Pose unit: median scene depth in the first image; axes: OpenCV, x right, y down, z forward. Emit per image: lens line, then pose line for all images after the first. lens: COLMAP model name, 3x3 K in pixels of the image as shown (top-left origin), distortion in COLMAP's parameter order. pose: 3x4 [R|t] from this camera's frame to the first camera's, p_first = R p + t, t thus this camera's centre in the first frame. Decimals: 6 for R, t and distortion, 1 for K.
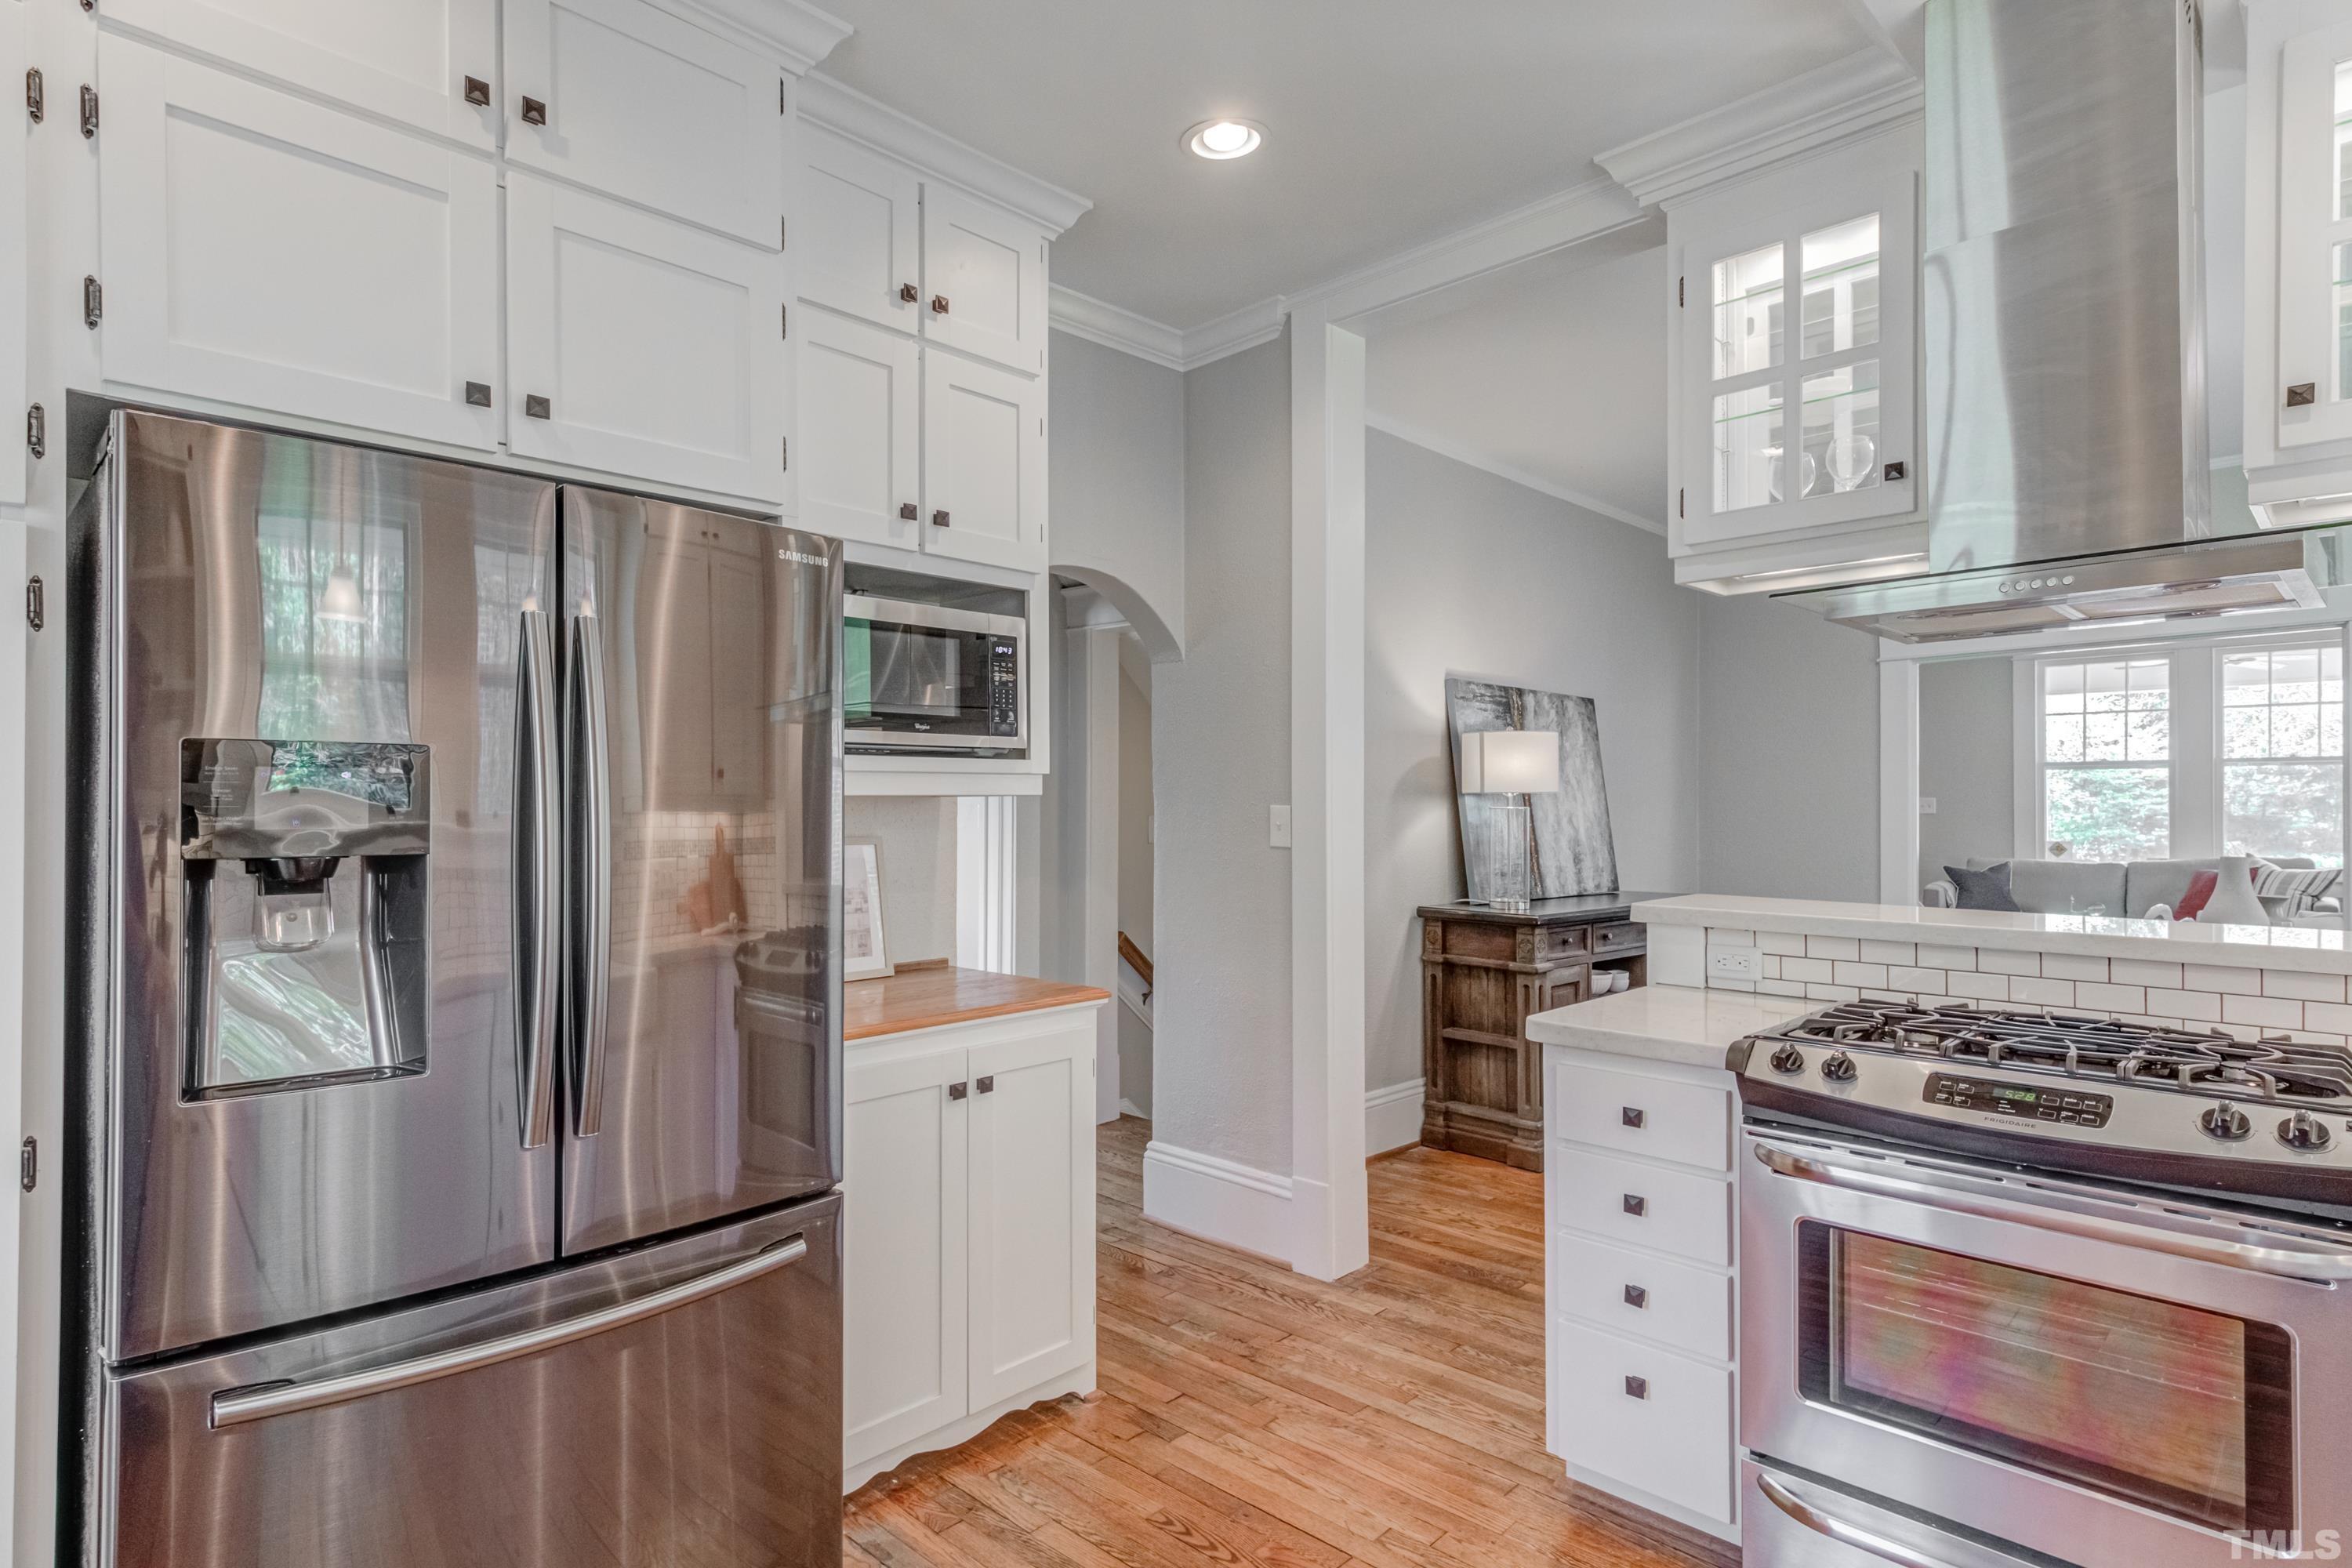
lens RADIAL K [[1202.1, 0, 1176.0], [0, 1202.1, 784.0], [0, 0, 1]] dist [0.002971, -0.000315]
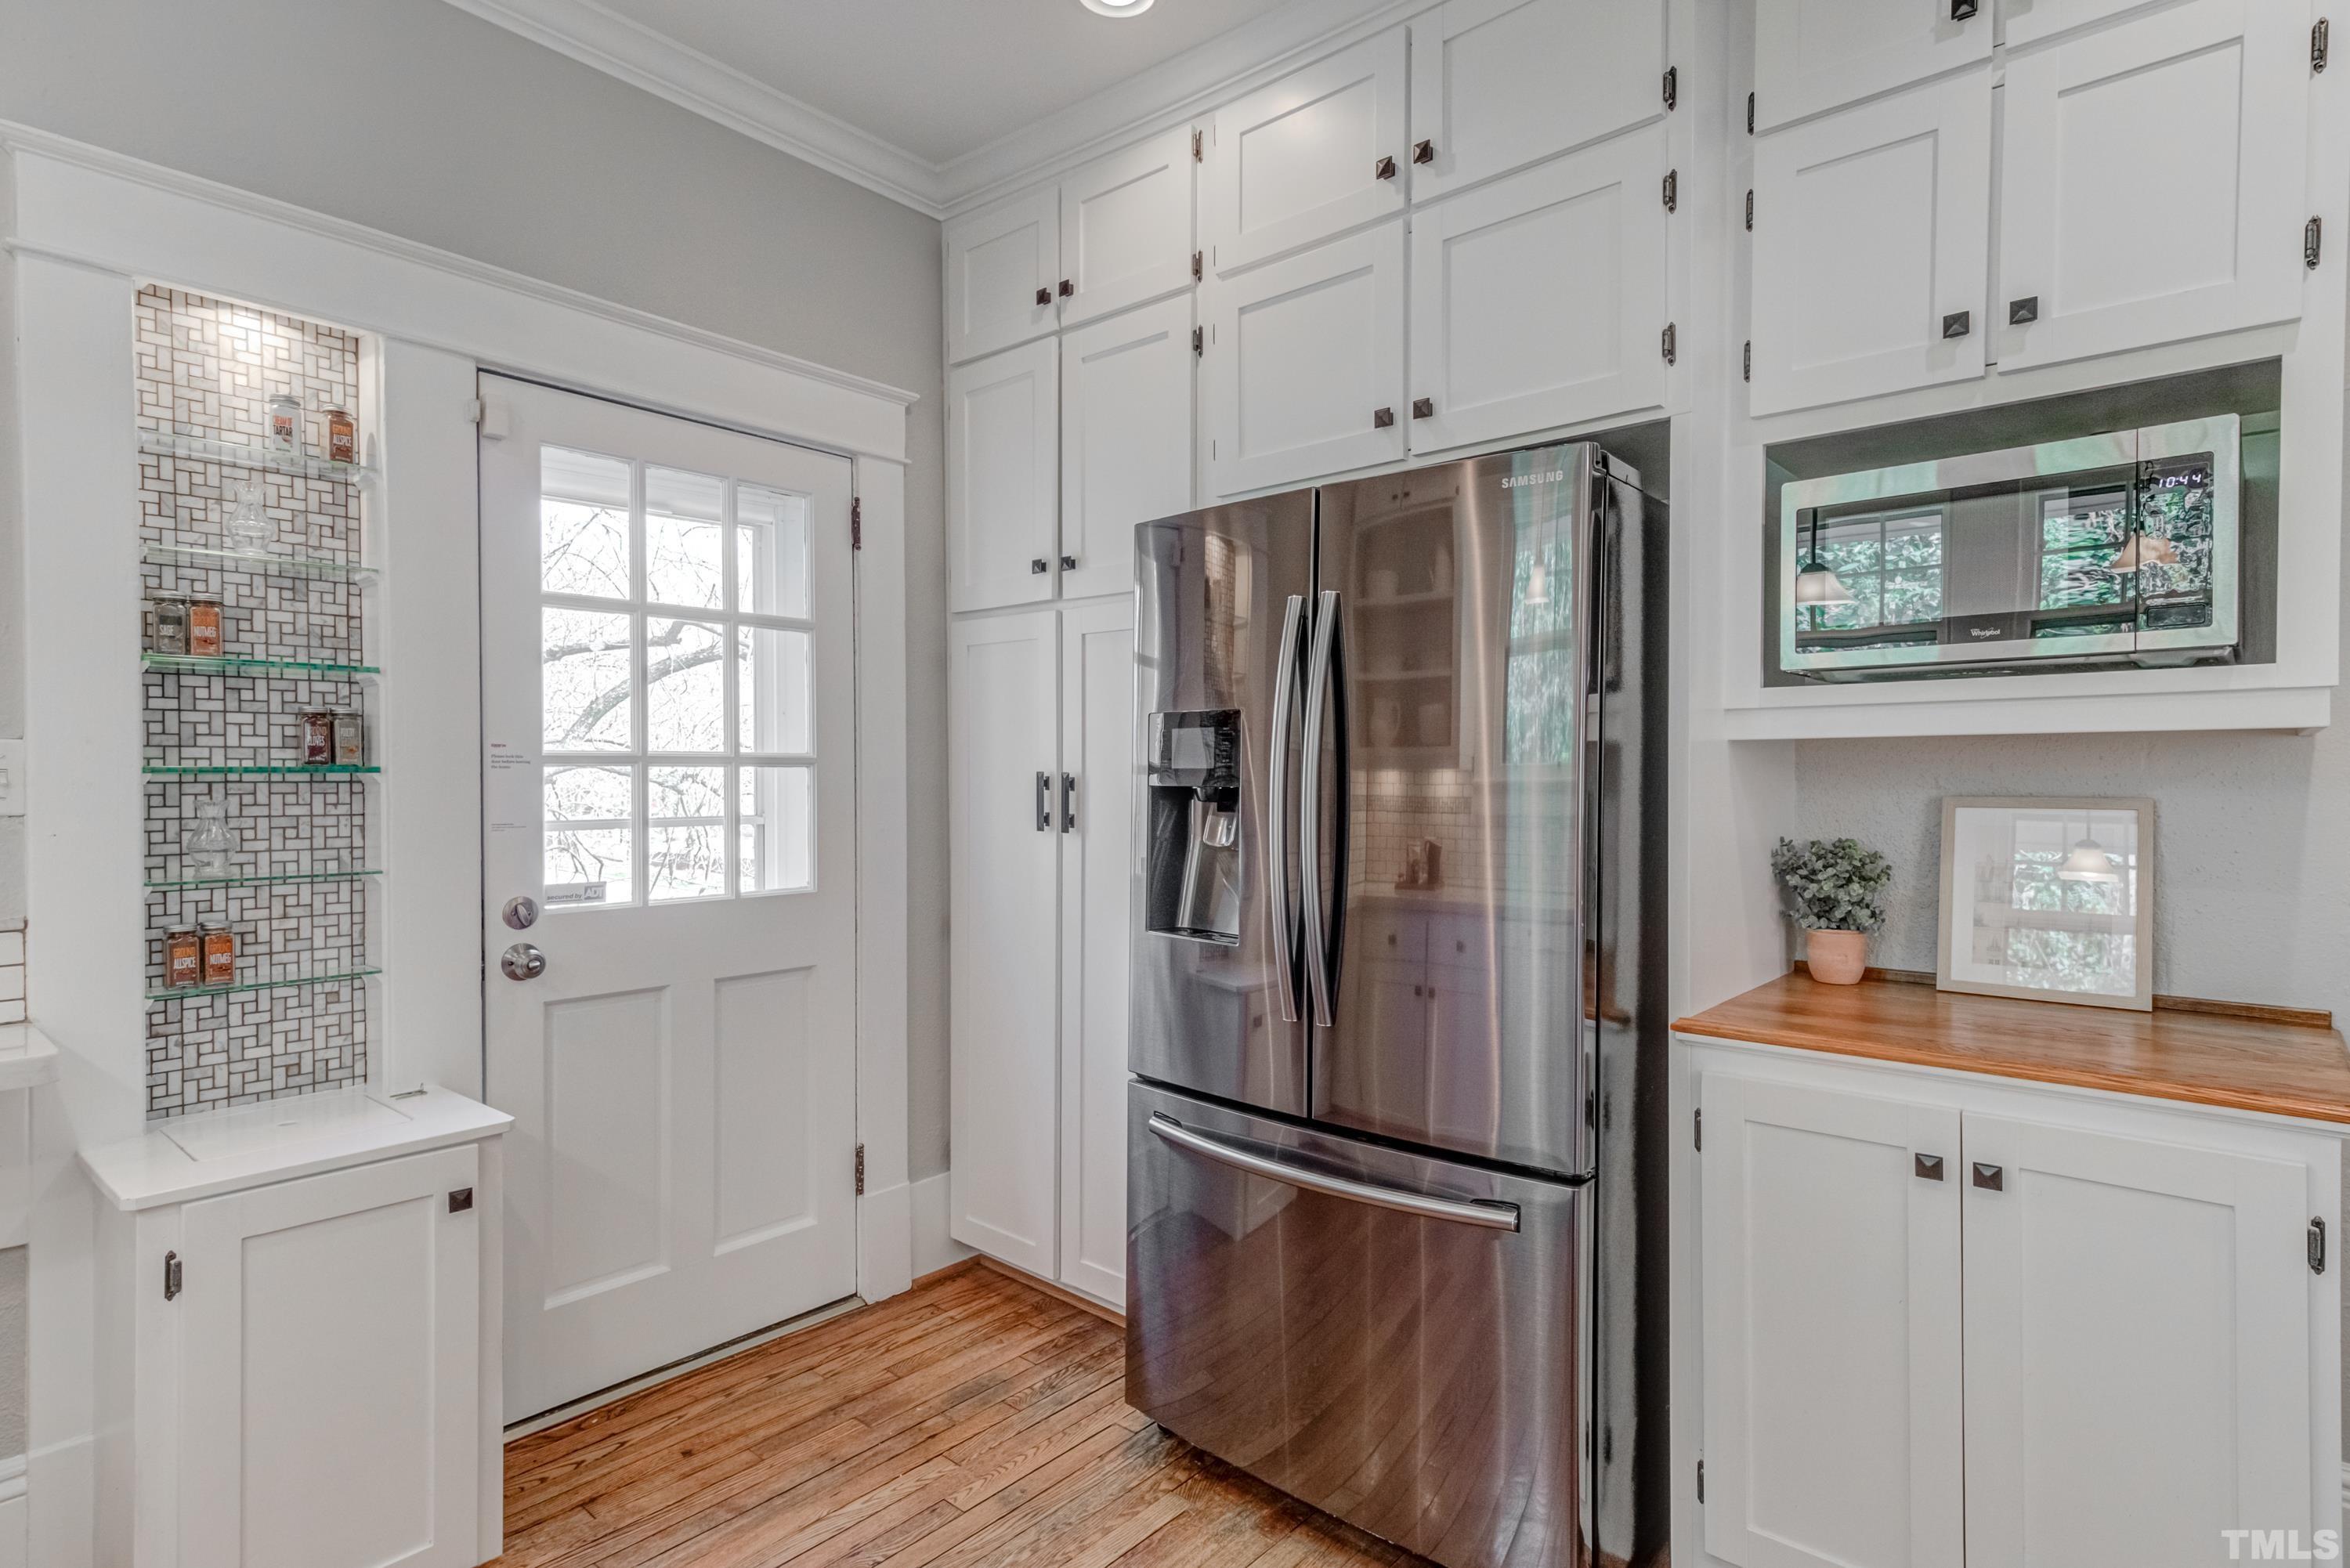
lens RADIAL K [[1200.9, 0, 1175.0], [0, 1200.9, 784.0], [0, 0, 1]] dist [0.002971, -0.000315]
pose [[0.045082, 0.012448, -0.998906, 0.459533], [0.019078, 0.999729, 0.013319, 0.020046], [0.998801, -0.019658, 0.044832, 0.525484]]
